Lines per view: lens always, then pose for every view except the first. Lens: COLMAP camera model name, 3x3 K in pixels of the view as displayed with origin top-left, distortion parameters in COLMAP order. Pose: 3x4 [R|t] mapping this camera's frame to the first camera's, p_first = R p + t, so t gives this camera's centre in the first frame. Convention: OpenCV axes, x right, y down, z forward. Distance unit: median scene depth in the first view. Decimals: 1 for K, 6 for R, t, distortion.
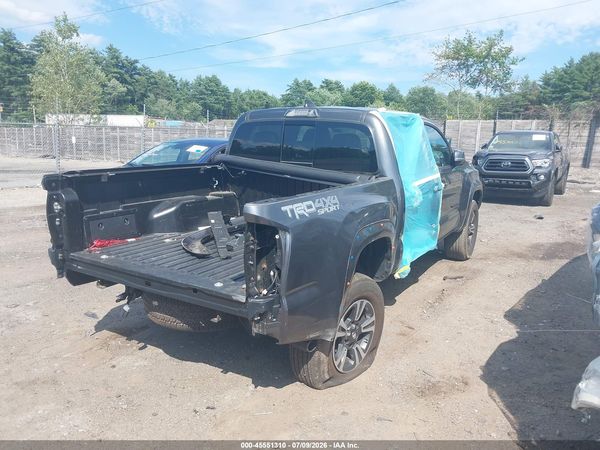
lens RADIAL K [[482.2, 0, 294.5], [0, 482.2, 225.4], [0, 0, 1]] dist [0.000691, -0.004723]
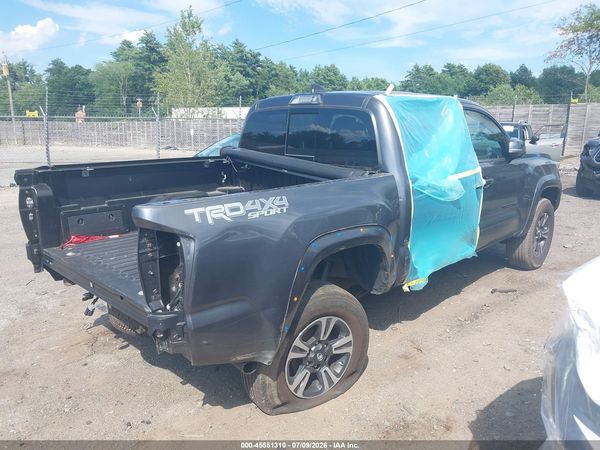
lens RADIAL K [[482.2, 0, 297.9], [0, 482.2, 237.3], [0, 0, 1]] dist [0.000691, -0.004723]
pose [[0.971976, 0.035617, -0.232364, 0.231165], [-0.025315, 0.998566, 0.047170, -0.022131], [0.233711, -0.039966, 0.971484, 0.129978]]
